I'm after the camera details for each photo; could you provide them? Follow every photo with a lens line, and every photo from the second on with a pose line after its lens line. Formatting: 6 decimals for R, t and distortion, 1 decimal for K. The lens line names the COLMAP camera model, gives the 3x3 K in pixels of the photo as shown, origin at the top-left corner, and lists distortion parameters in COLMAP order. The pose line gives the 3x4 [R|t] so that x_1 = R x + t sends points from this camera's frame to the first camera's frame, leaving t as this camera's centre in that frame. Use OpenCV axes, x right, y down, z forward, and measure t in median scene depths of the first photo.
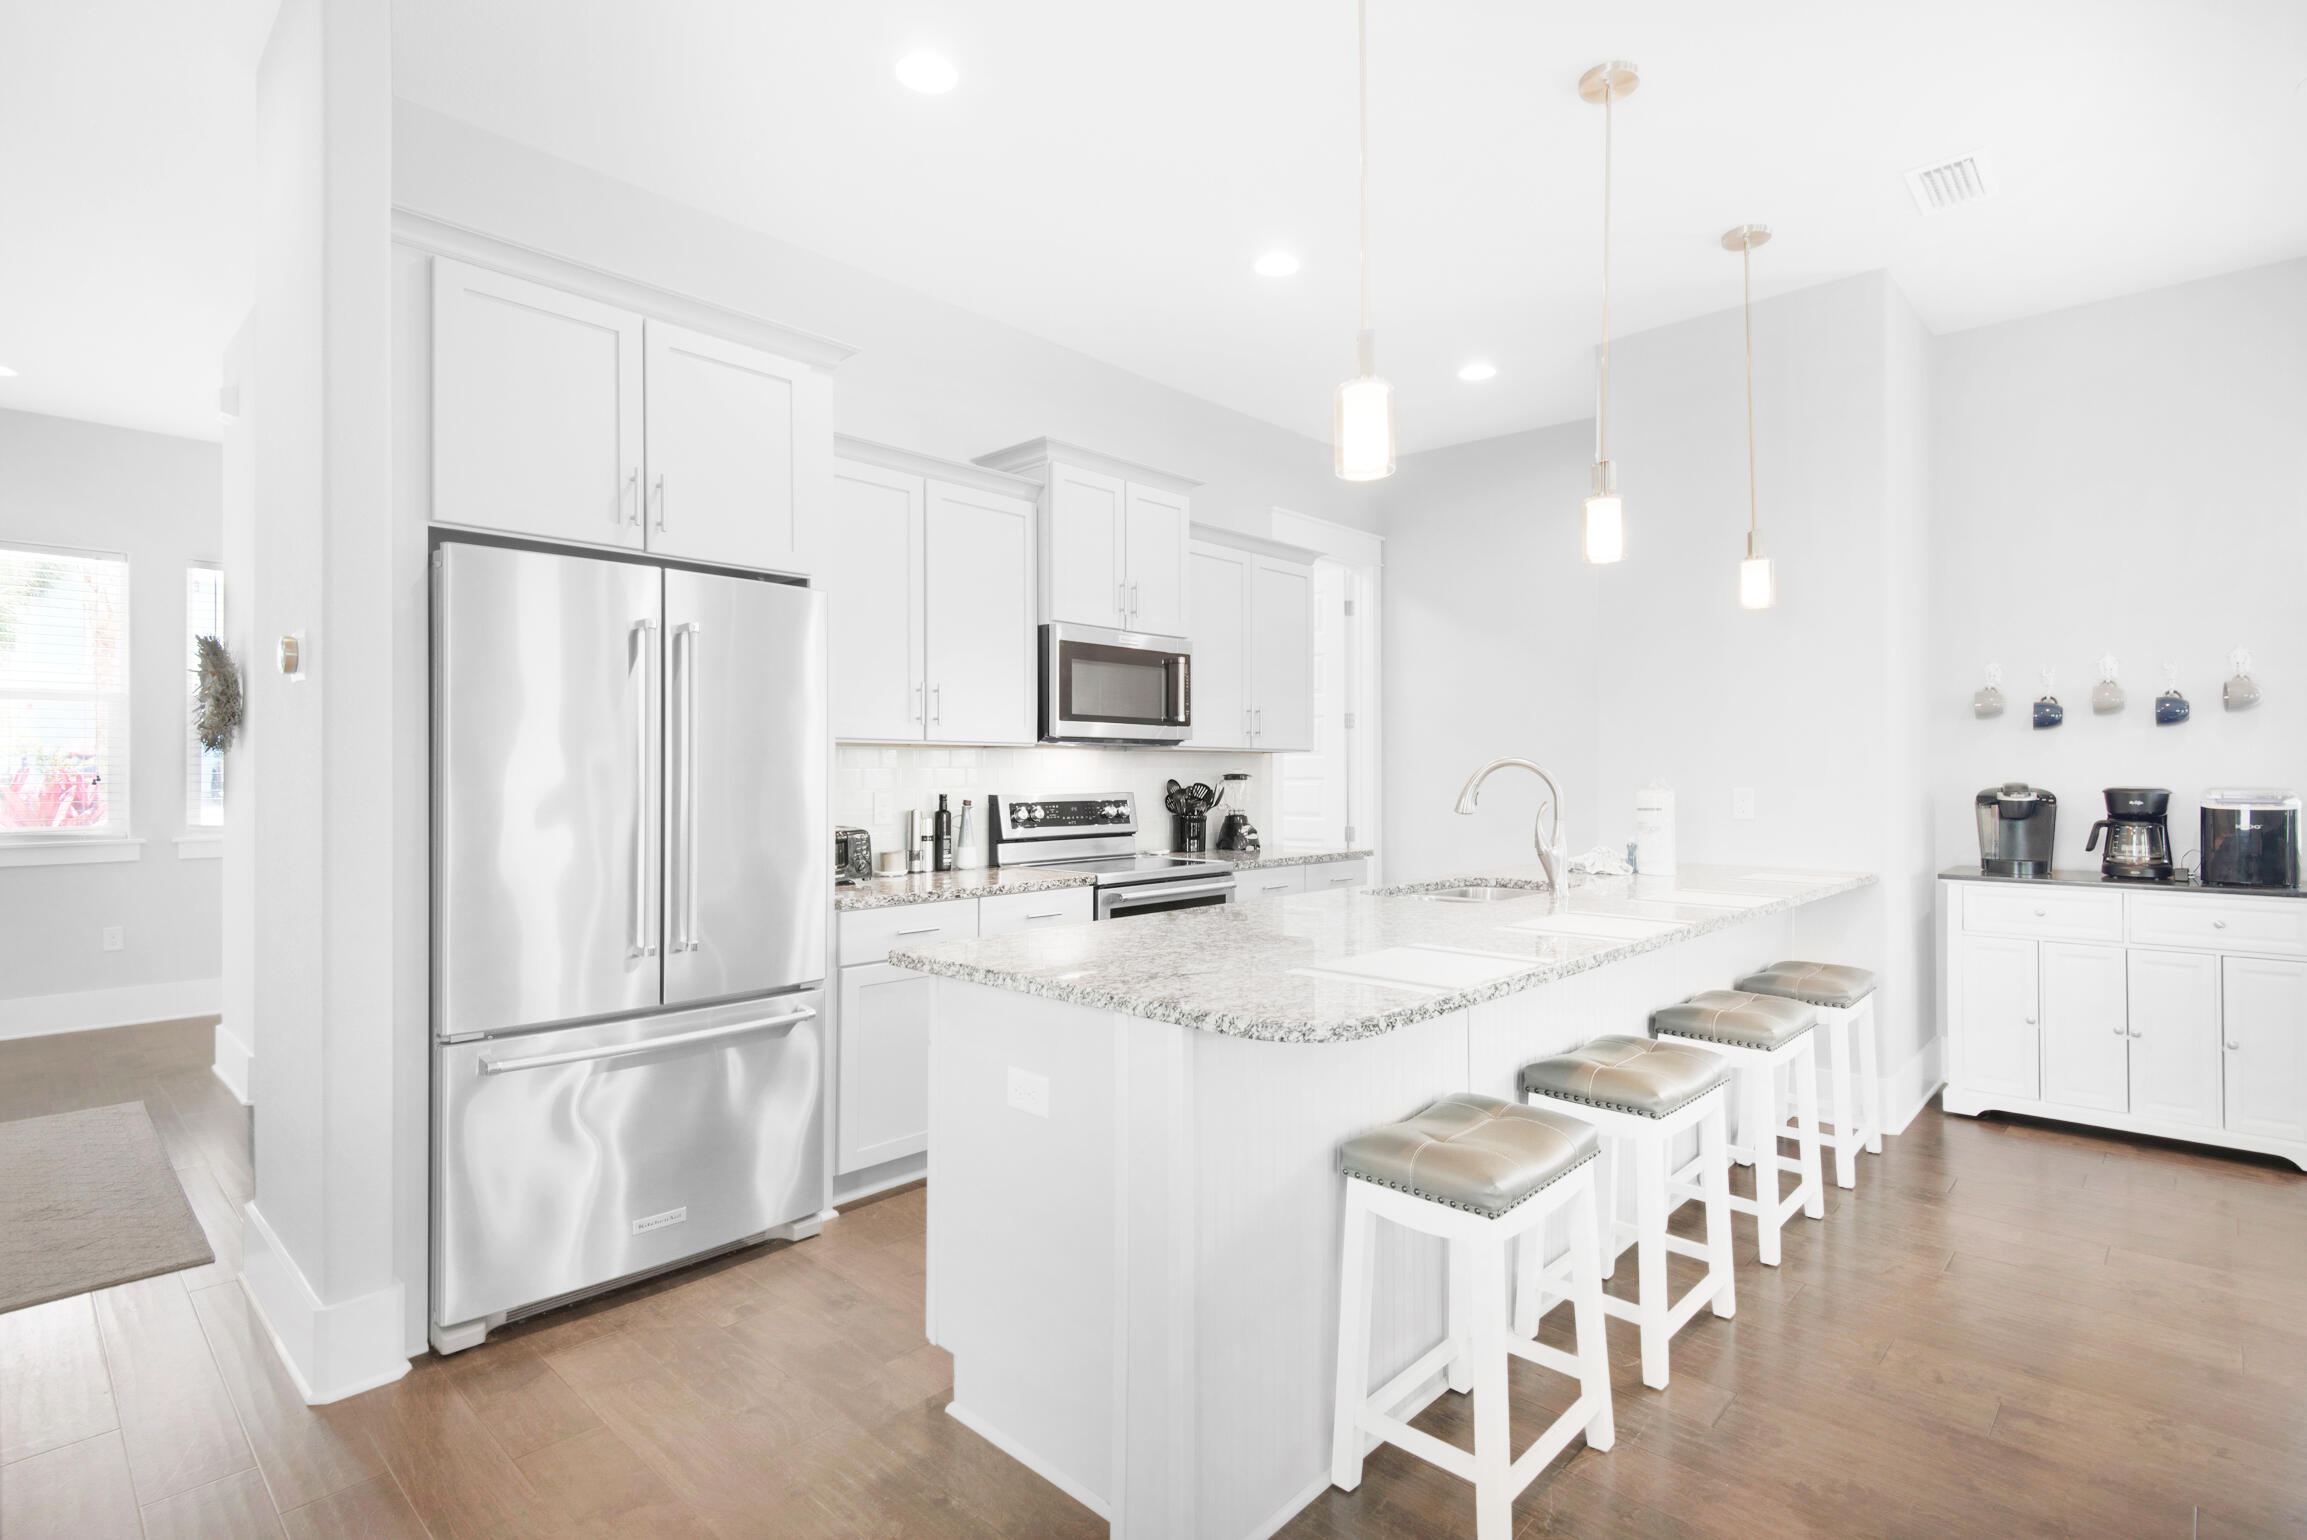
lens RADIAL K [[1079.2, 0, 1151.3], [0, 1079.2, 761.7], [0, 0, 1]] dist [0.002078, 0.000142]
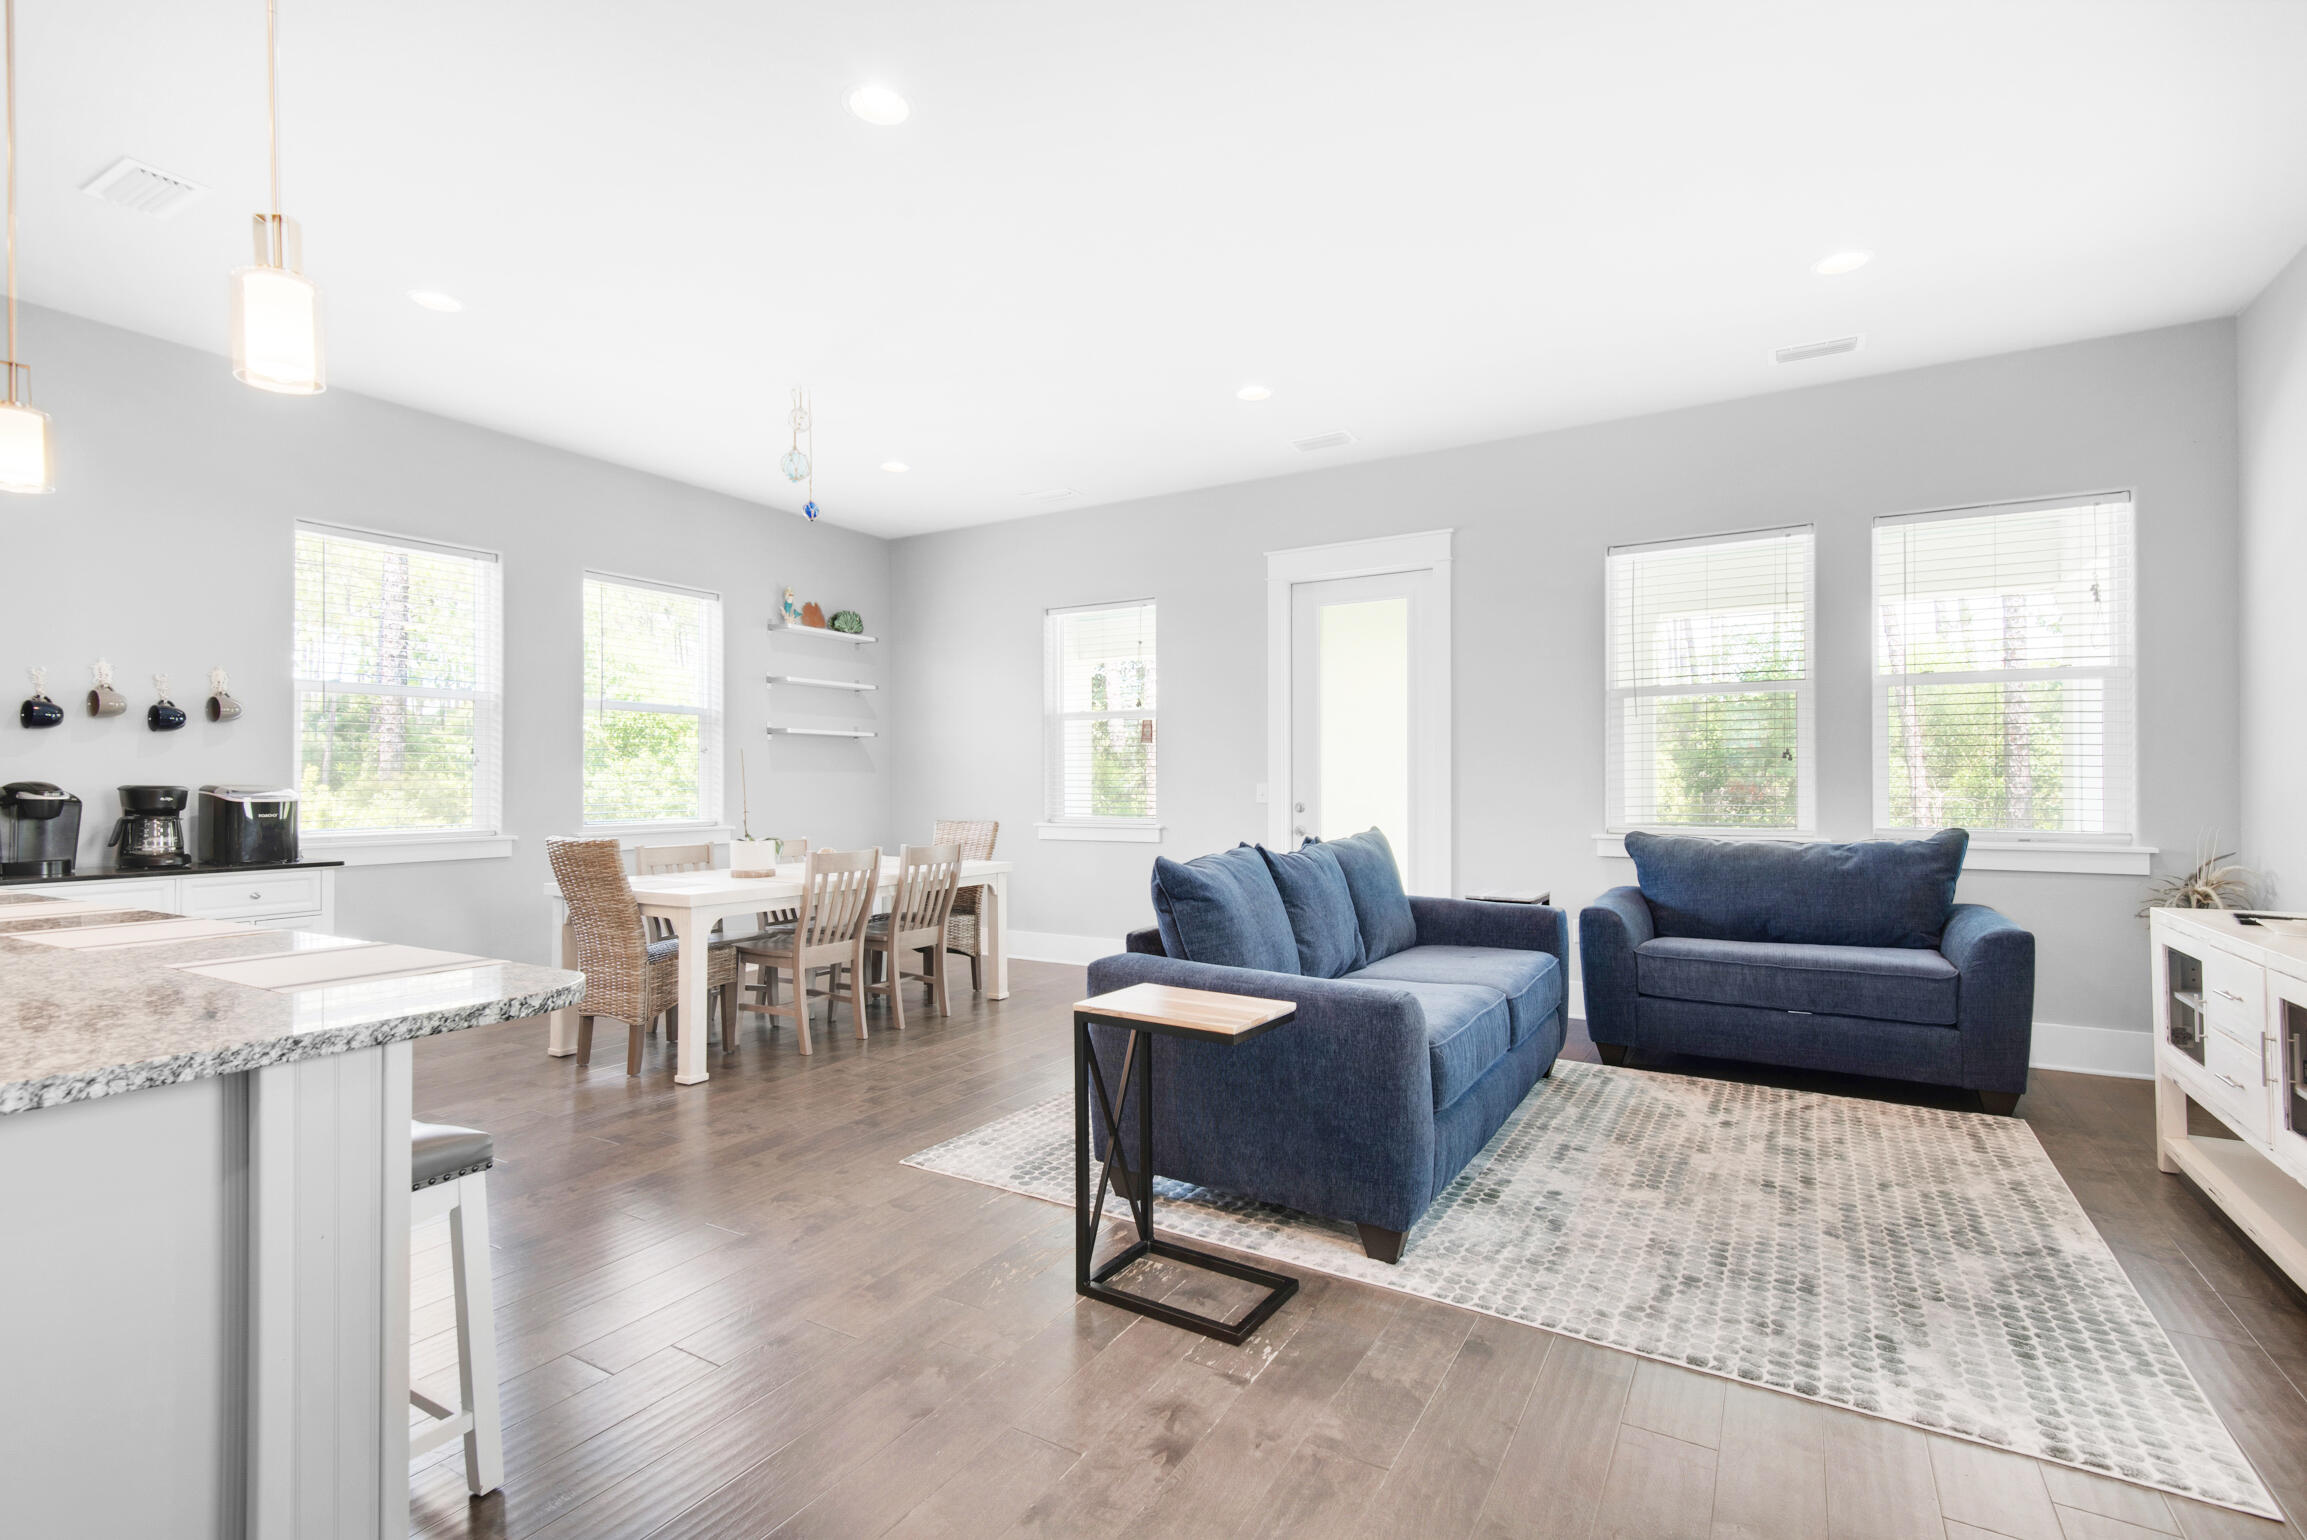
lens RADIAL K [[1053.4, 0, 1133.7], [0, 1053.4, 768.2], [0, 0, 1]] dist [0.026099, -0.016340]
pose [[-0.216798, 0.013600, 0.976122, -0.350808], [-0.008280, 0.999841, -0.015769, 0.014810], [-0.976181, -0.011501, -0.216651, 0.239763]]
